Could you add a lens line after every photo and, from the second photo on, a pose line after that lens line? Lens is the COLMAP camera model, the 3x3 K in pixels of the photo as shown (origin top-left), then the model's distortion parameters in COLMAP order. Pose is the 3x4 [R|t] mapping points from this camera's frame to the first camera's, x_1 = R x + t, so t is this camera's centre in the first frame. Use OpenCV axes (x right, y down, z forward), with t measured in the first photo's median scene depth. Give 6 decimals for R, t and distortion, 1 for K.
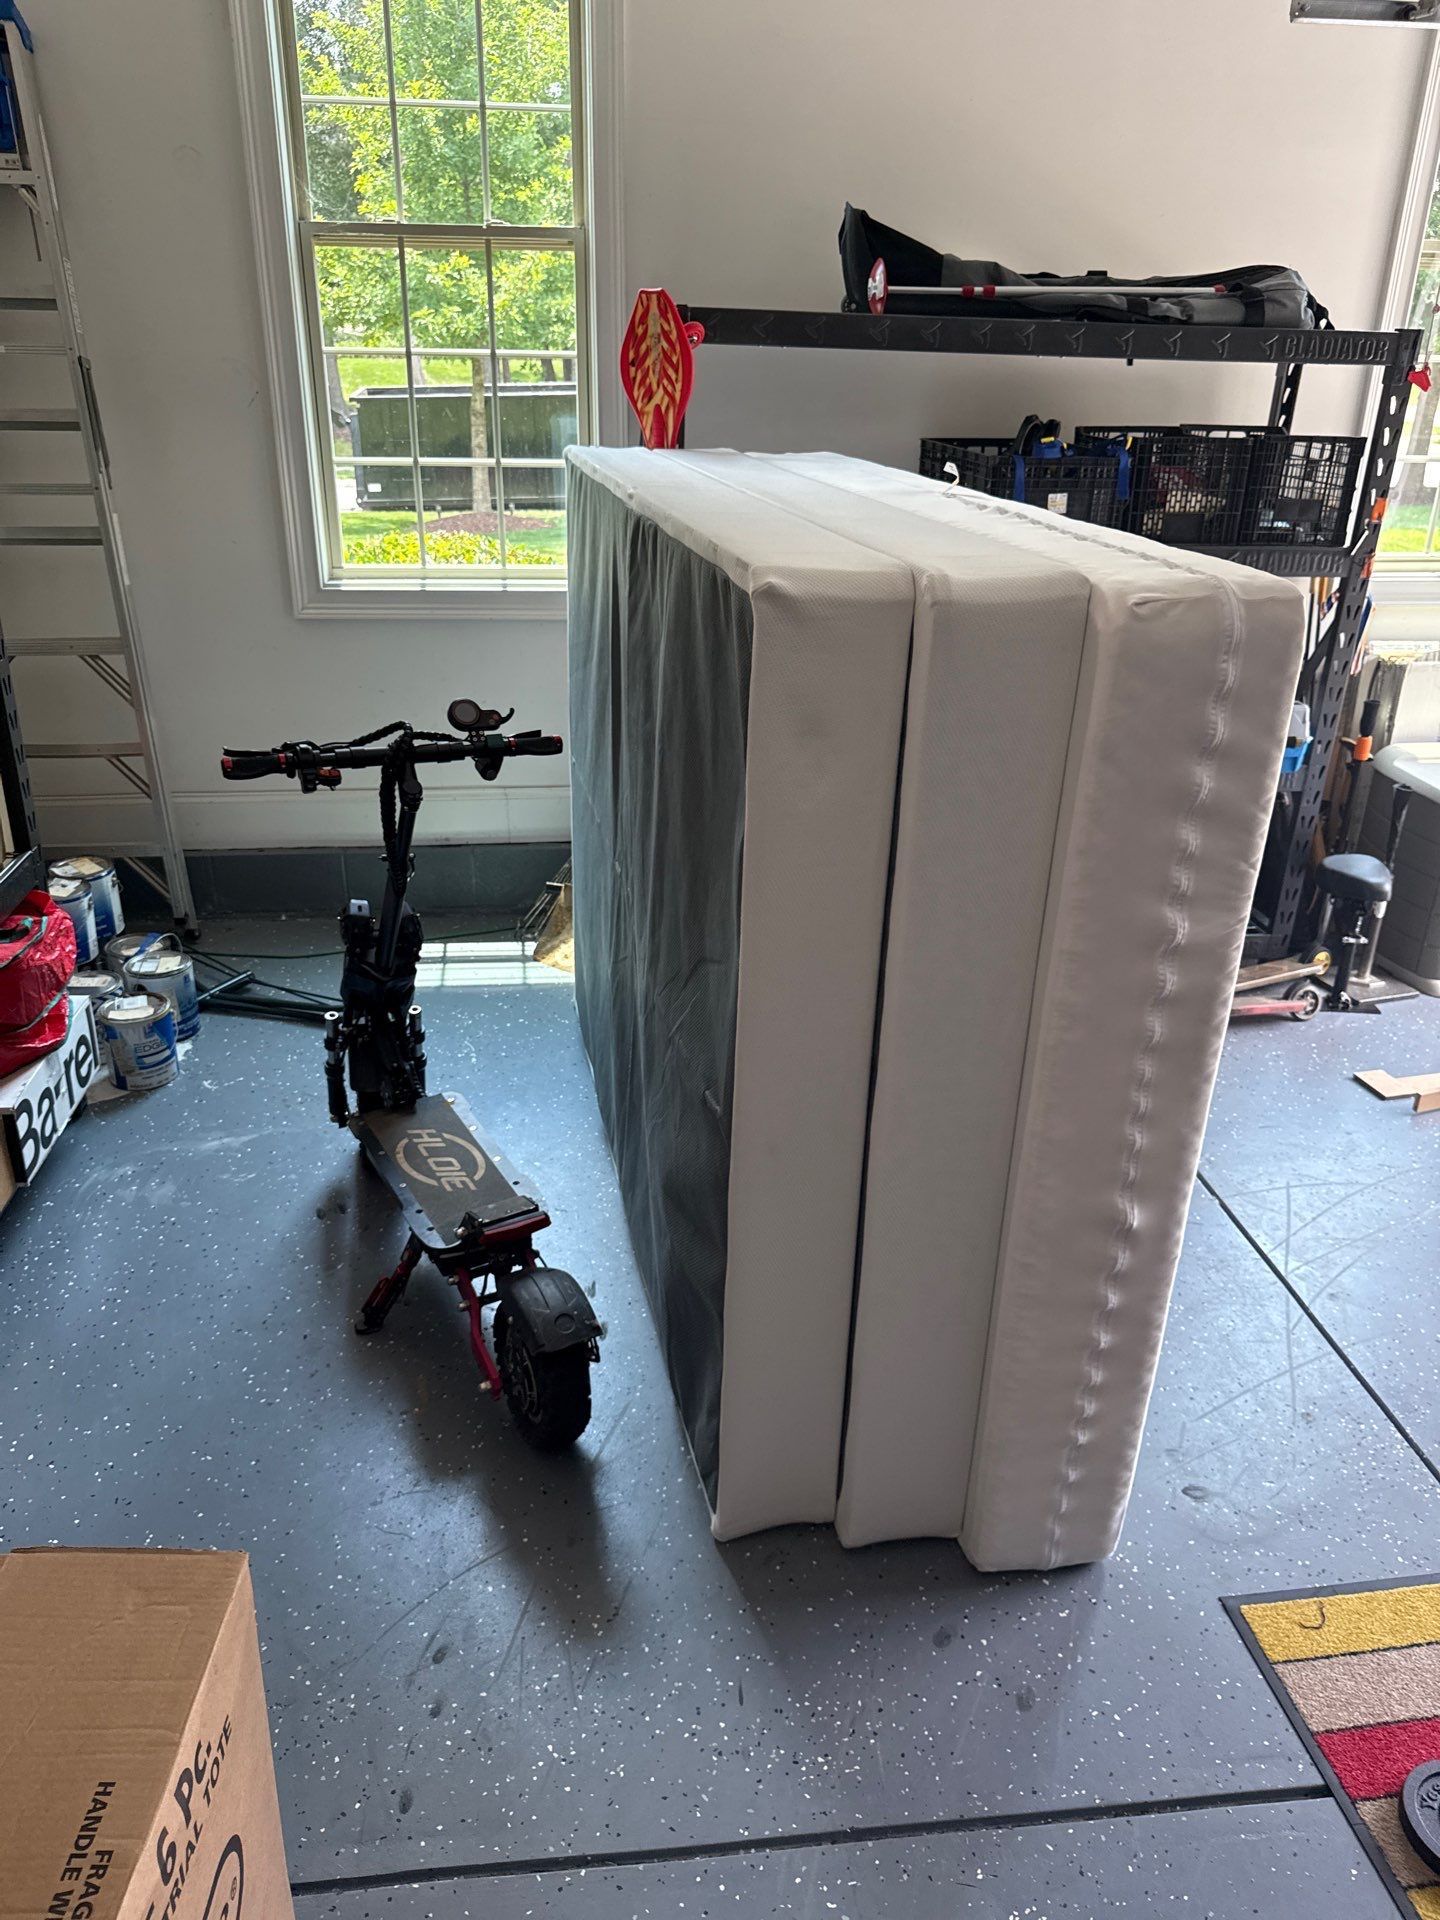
lens RADIAL K [[1235.2, 0, 715.2], [0, 1235.2, 941.9], [0, 0, 1]] dist [0.002094, -0.000769]
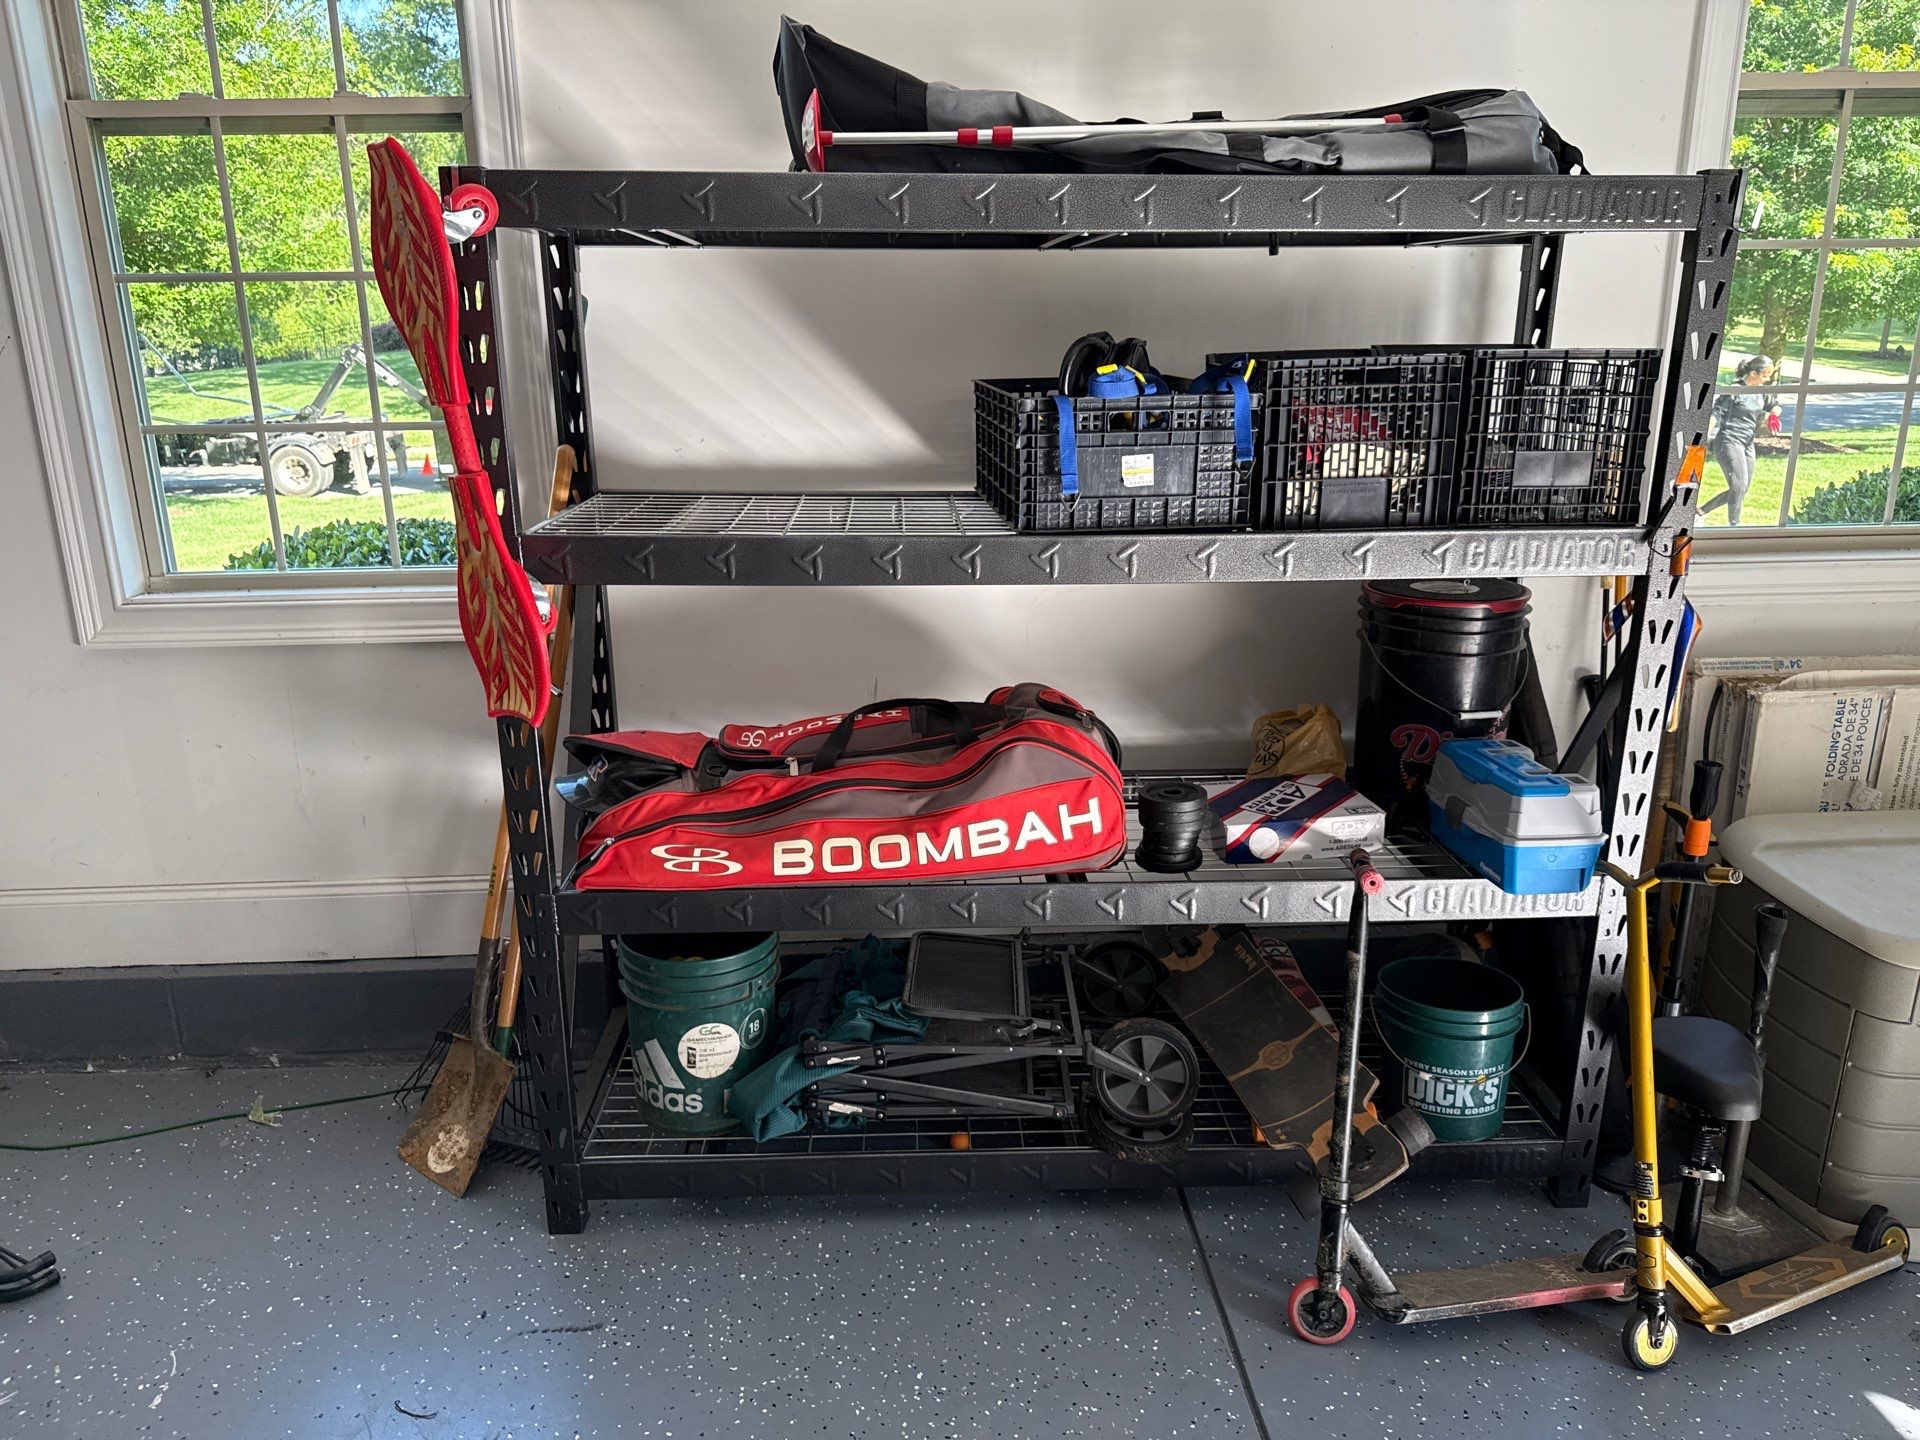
lens RADIAL K [[1235.2, 0, 965.0], [0, 1235.2, 734.6], [0, 0, 1]] dist [0.002094, -0.000769]
pose [[0.997470, -0.006579, -0.070785, 0.233183], [-0.001968, 0.992771, -0.120007, -0.152041], [0.071063, 0.119843, 0.990246, 0.408599]]
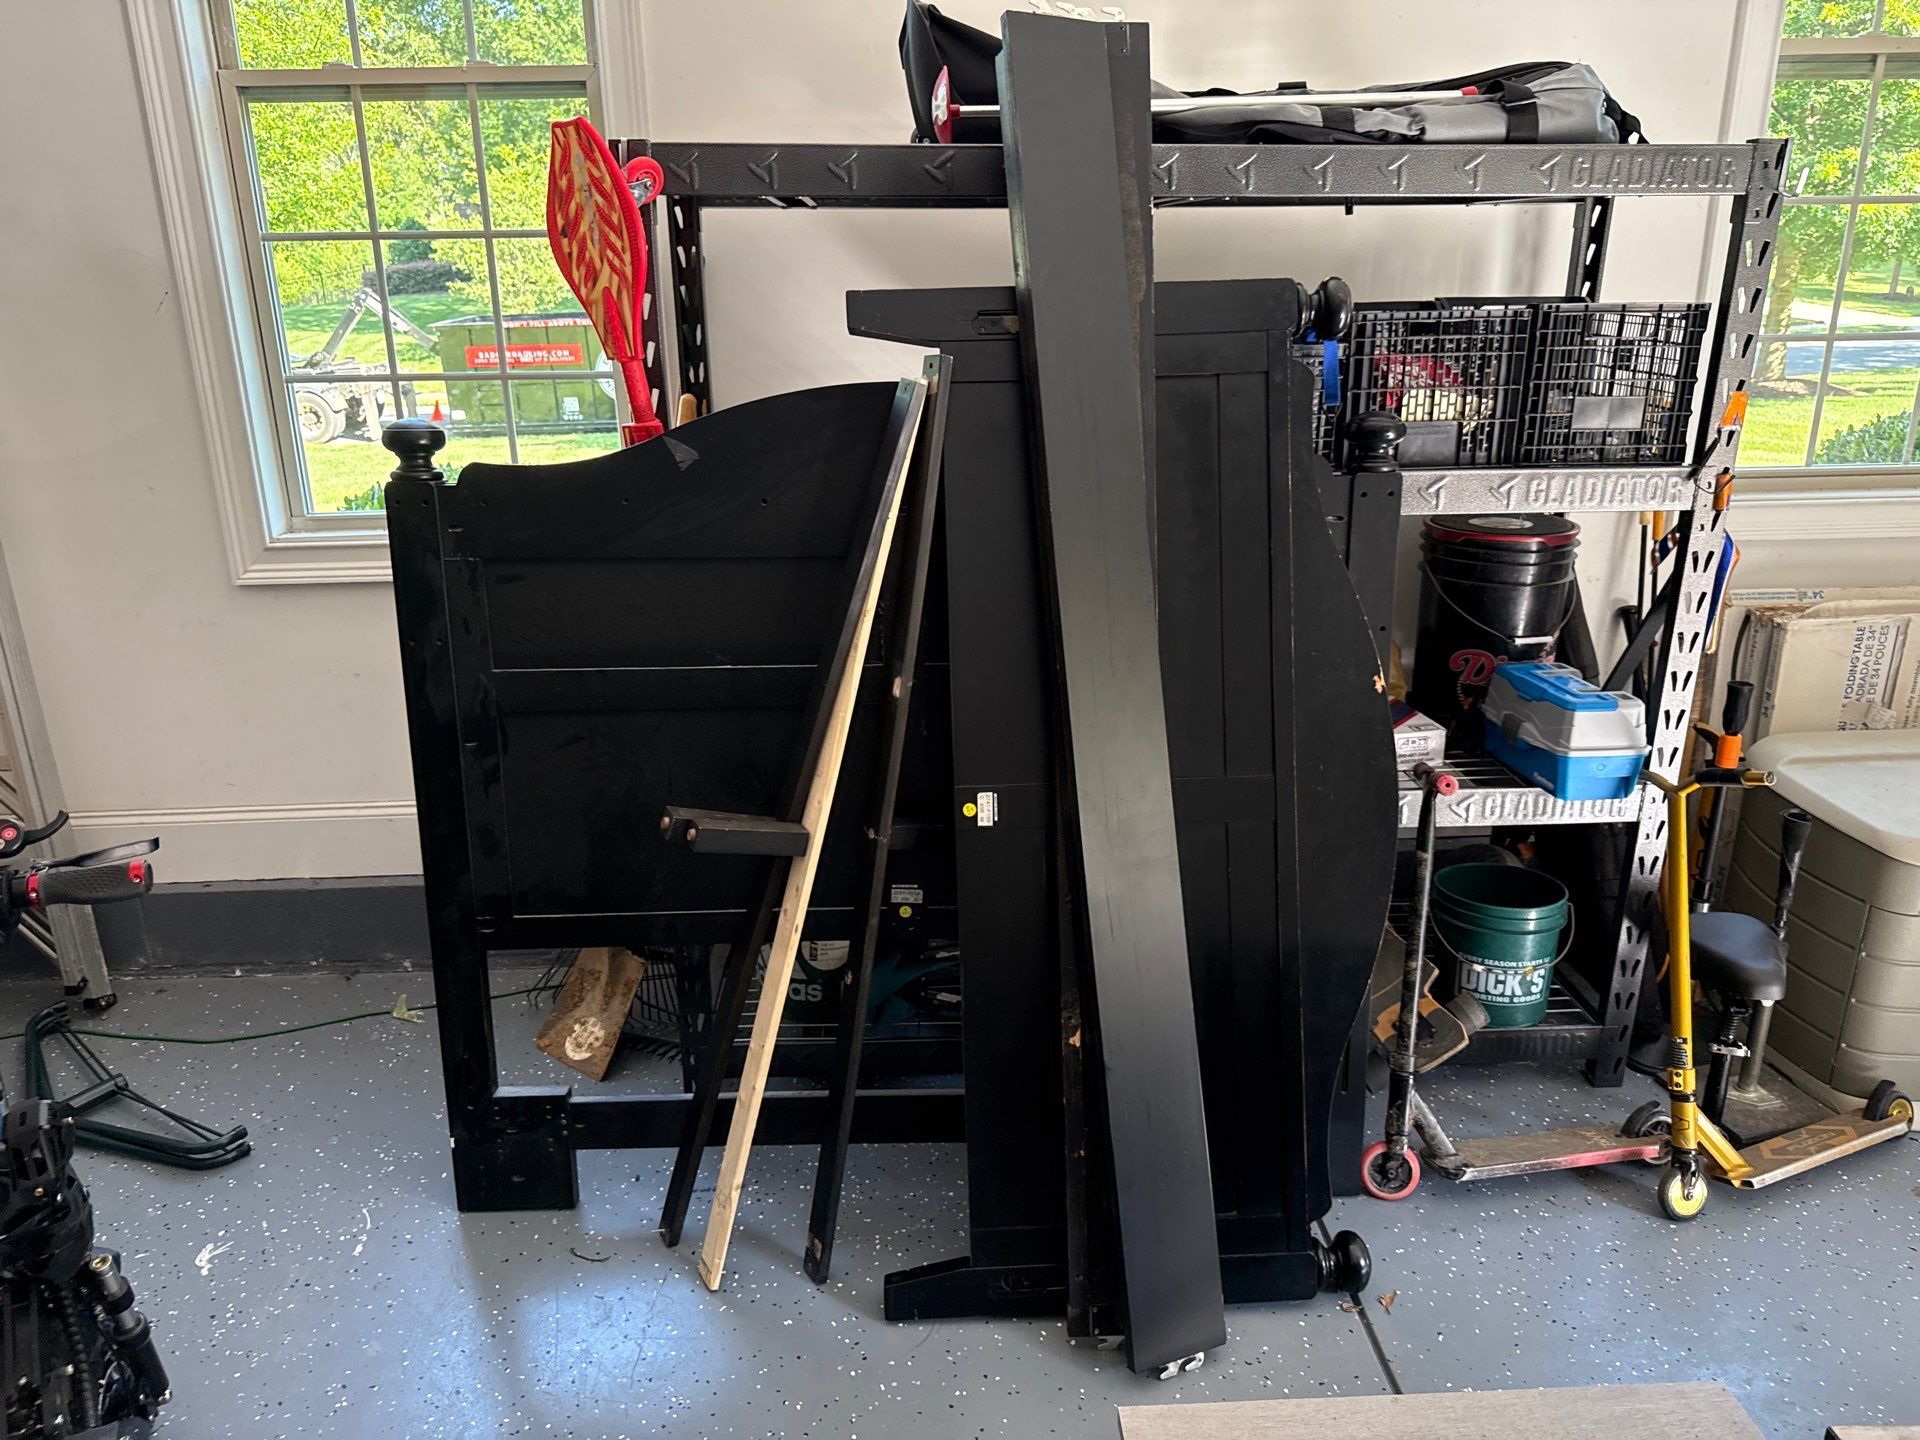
lens RADIAL K [[1235.2, 0, 962.0], [0, 1235.2, 724.9], [0, 0, 1]] dist [0.002094, -0.000769]
pose [[0.997415, -0.006597, -0.071551, 0.176057], [0.000472, 0.996357, -0.085282, -0.129742], [0.071852, 0.085028, 0.993784, 0.338507]]
